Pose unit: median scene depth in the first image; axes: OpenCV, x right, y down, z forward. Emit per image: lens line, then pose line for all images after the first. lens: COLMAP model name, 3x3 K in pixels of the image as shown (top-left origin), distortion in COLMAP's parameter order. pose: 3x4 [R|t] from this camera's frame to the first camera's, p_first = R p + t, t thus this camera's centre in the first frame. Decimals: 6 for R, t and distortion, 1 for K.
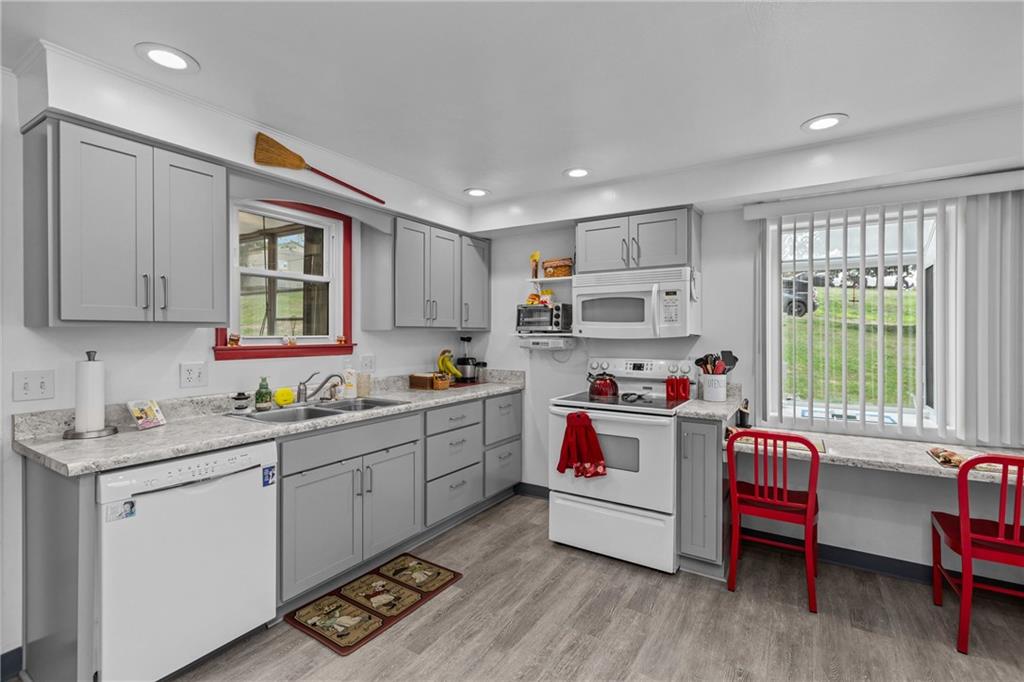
lens RADIAL K [[460.1, 0, 515.6], [0, 460.1, 334.6], [0, 0, 1]] dist [-0.001036, -0.000210]
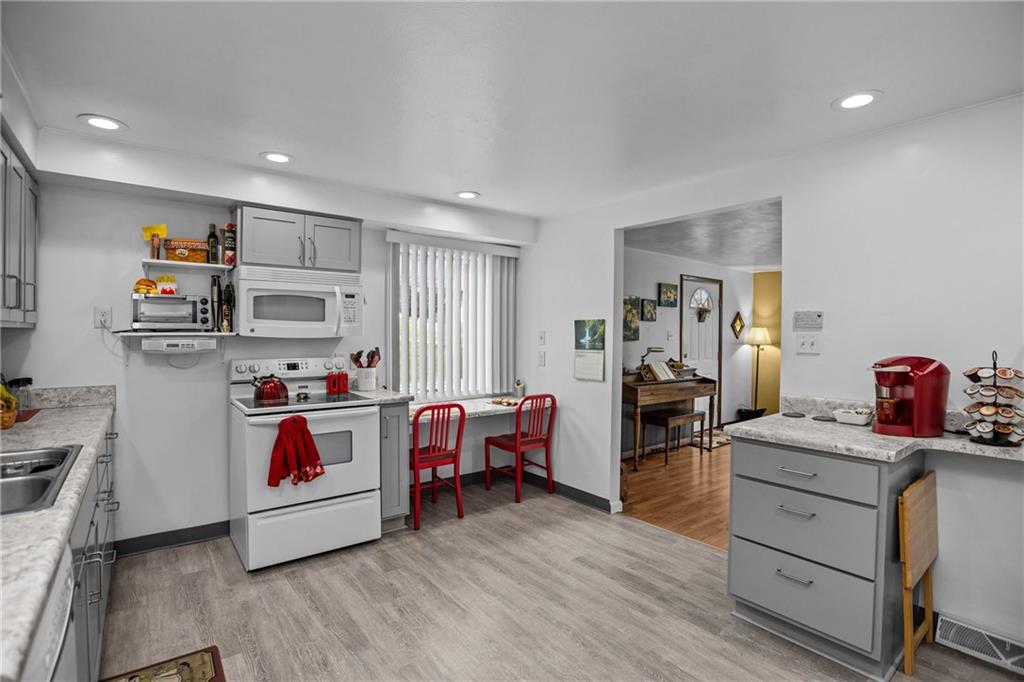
lens RADIAL K [[485.6, 0, 512.0], [0, 485.6, 341.0], [0, 0, 1]] dist [-0.035612, 0.000612]
pose [[0.343205, -0.015523, 0.939132, -0.632655], [-0.001571, 0.999853, 0.017101, -0.003467], [-0.939259, -0.007344, 0.343130, 0.246076]]
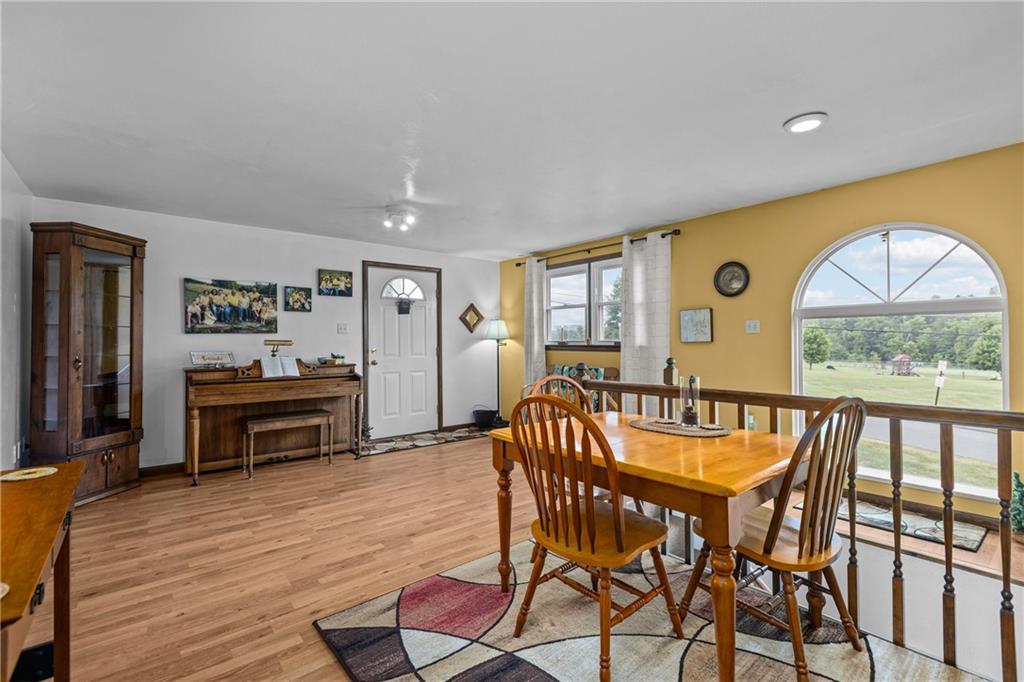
lens RADIAL K [[460.1, 0, 515.6], [0, 460.1, 334.6], [0, 0, 1]] dist [-0.001036, -0.000210]
pose [[0.316864, 0.004796, 0.948459, 0.135188], [0.013502, 0.999863, -0.009566, 0.062782], [-0.948375, 0.015837, 0.316755, -0.947569]]
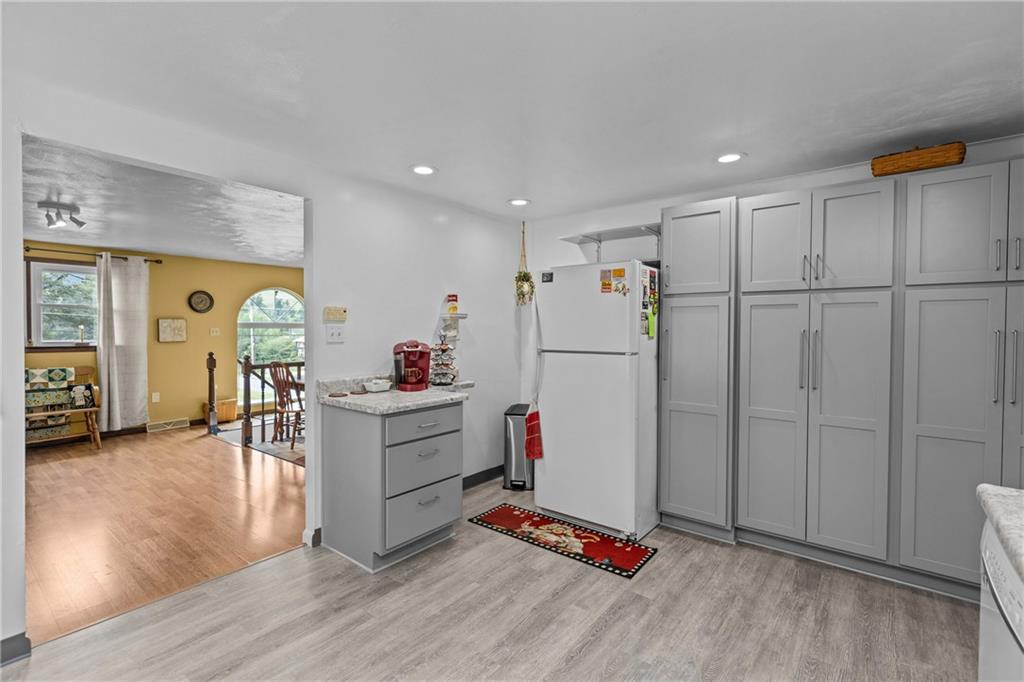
lens RADIAL K [[464.5, 0, 516.8], [0, 464.5, 342.2], [0, 0, 1]] dist [0.000676, 0.000156]
pose [[-0.994164, -0.010597, 0.107353, -0.101337], [-0.007033, 0.999413, 0.033527, -0.003870], [-0.107645, 0.032576, -0.993655, 1.039020]]
